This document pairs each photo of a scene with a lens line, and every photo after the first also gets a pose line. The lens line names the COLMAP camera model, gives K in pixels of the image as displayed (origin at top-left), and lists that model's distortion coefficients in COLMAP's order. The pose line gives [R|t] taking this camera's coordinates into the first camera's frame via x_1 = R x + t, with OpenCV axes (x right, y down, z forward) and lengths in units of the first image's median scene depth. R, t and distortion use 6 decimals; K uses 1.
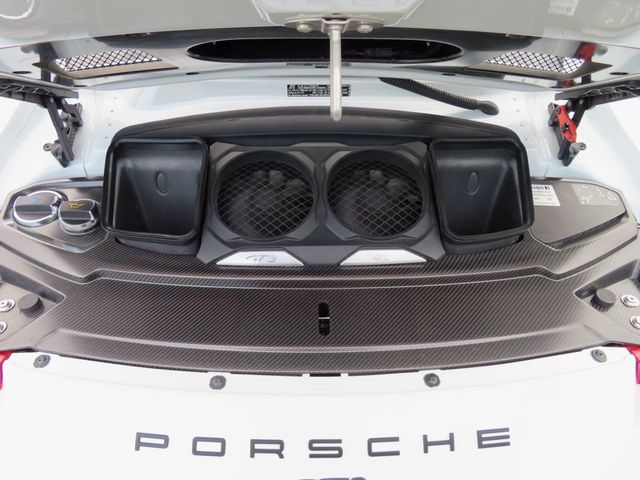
lens RADIAL K [[458.5, 0, 318.5], [0, 458.5, 240.5], [0, 0, 1]] dist [-0.002879, 0.000281]
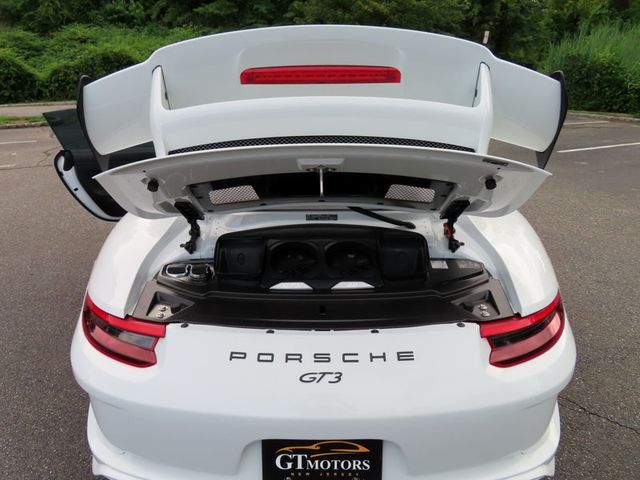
lens RADIAL K [[458.5, 0, 318.5], [0, 458.5, 240.5], [0, 0, 1]] dist [-0.002879, 0.000281]
pose [[0.999418, -0.010824, -0.032337, 0.058764], [-0.003307, 0.913048, -0.407839, 0.668567], [0.033940, 0.407709, 0.912481, -0.899886]]
